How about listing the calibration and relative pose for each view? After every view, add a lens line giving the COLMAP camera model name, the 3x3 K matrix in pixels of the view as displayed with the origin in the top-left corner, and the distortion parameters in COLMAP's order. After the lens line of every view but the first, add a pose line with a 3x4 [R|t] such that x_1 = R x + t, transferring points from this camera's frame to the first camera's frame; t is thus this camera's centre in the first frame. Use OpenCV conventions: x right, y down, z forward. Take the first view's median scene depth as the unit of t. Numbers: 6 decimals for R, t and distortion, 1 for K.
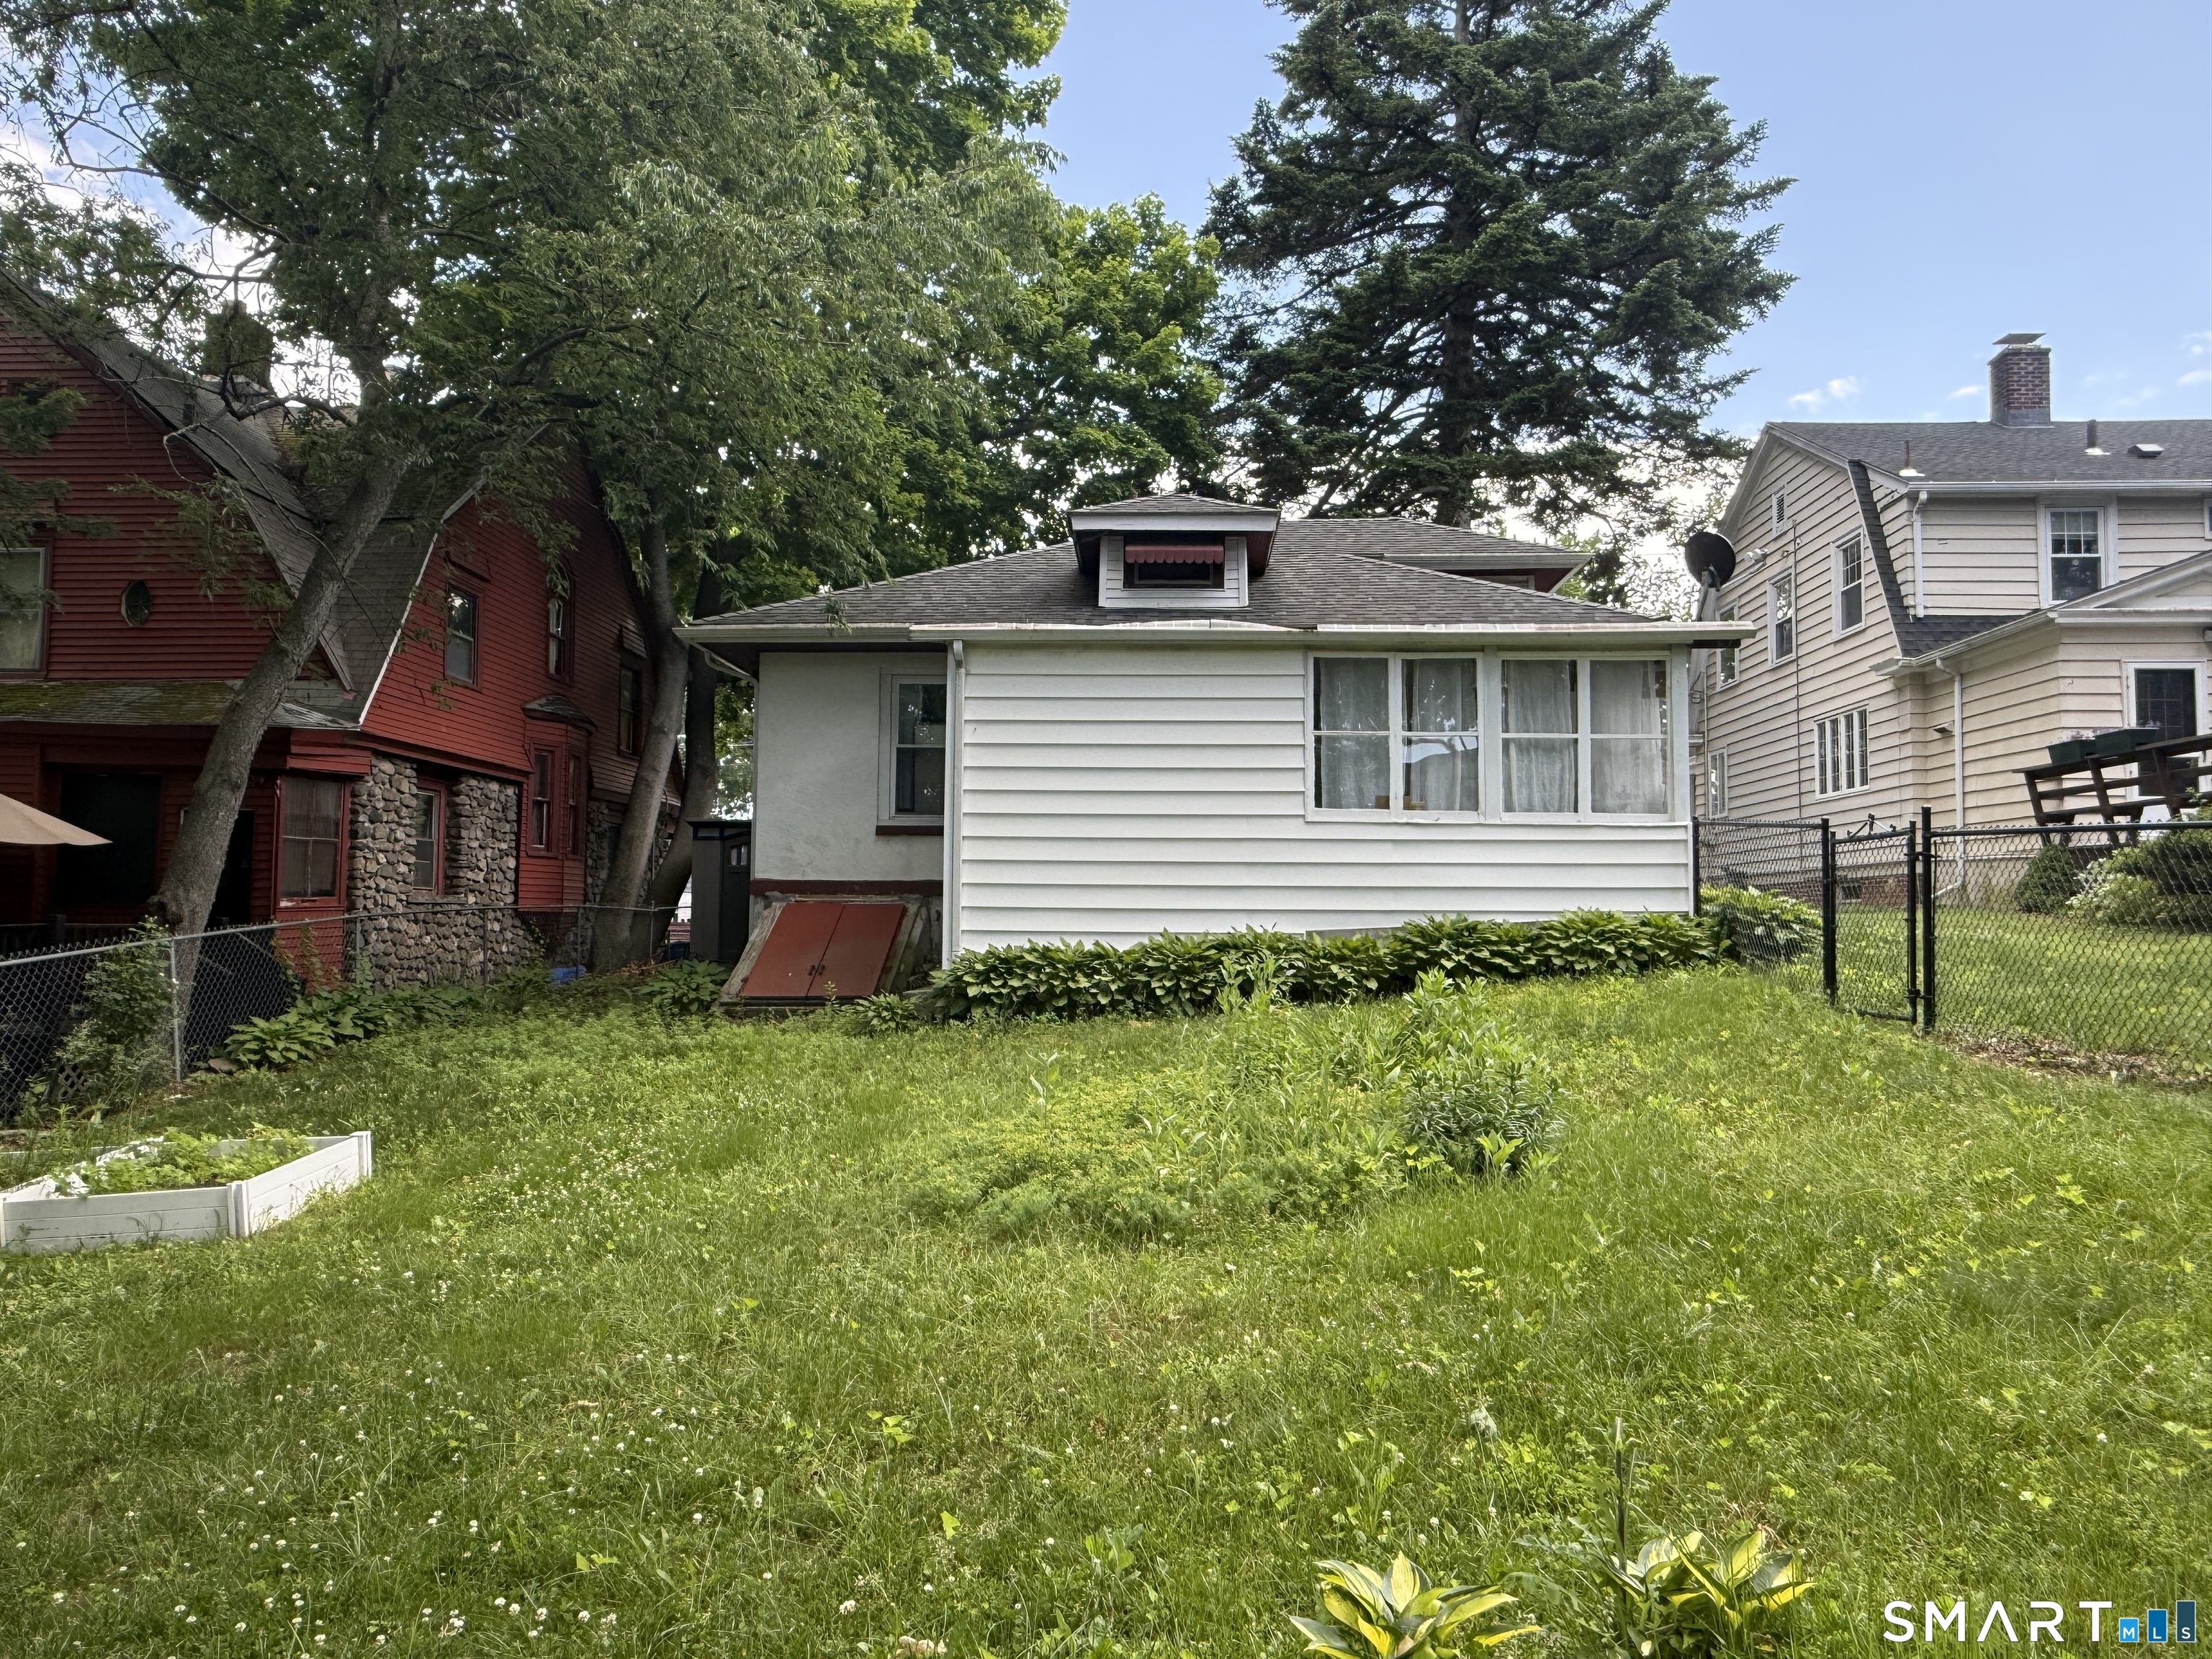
lens RADIAL K [[1451.1, 0, 1104.7], [0, 1451.1, 835.5], [0, 0, 1]] dist [0.011609, 0.001527]
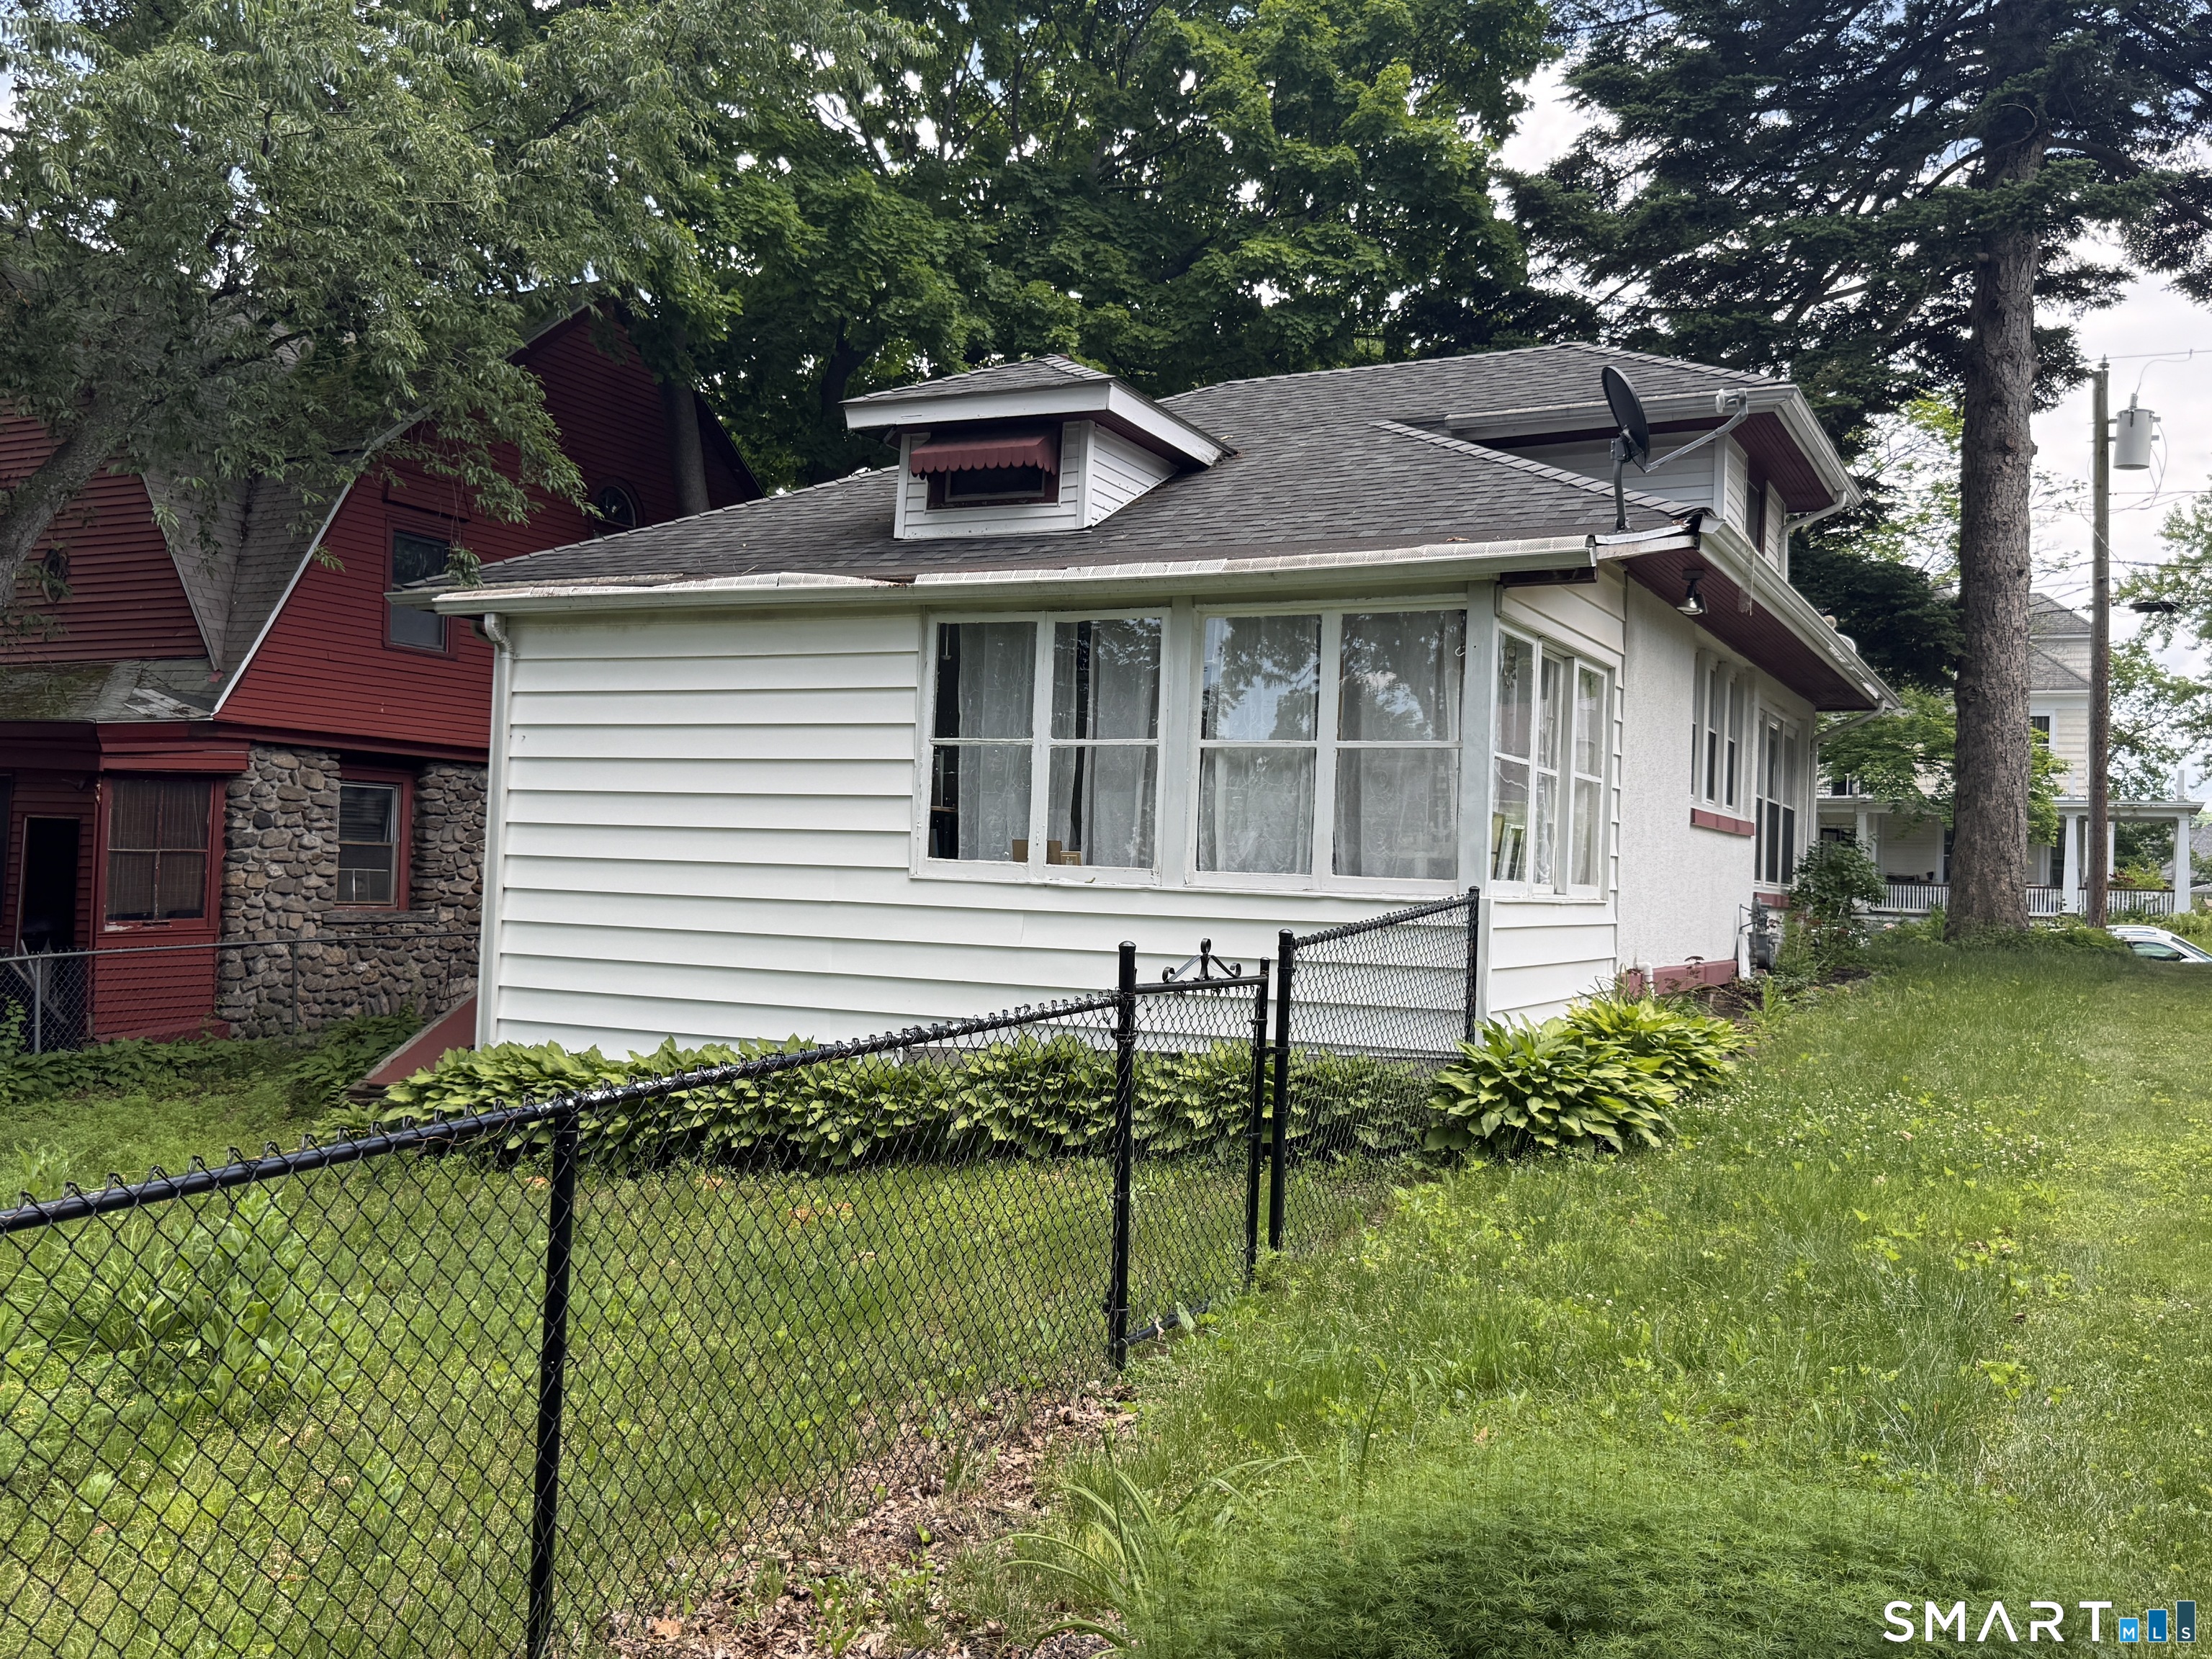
lens RADIAL K [[1937.8, 0, 1109.2], [0, 1937.8, 826.6], [0, 0, 1]] dist [0.071320, -0.006177]
pose [[0.917780, 0.010547, -0.396949, 0.422792], [-0.001272, 0.999720, 0.023623, -0.040135], [0.397087, -0.021176, 0.917537, 0.180077]]
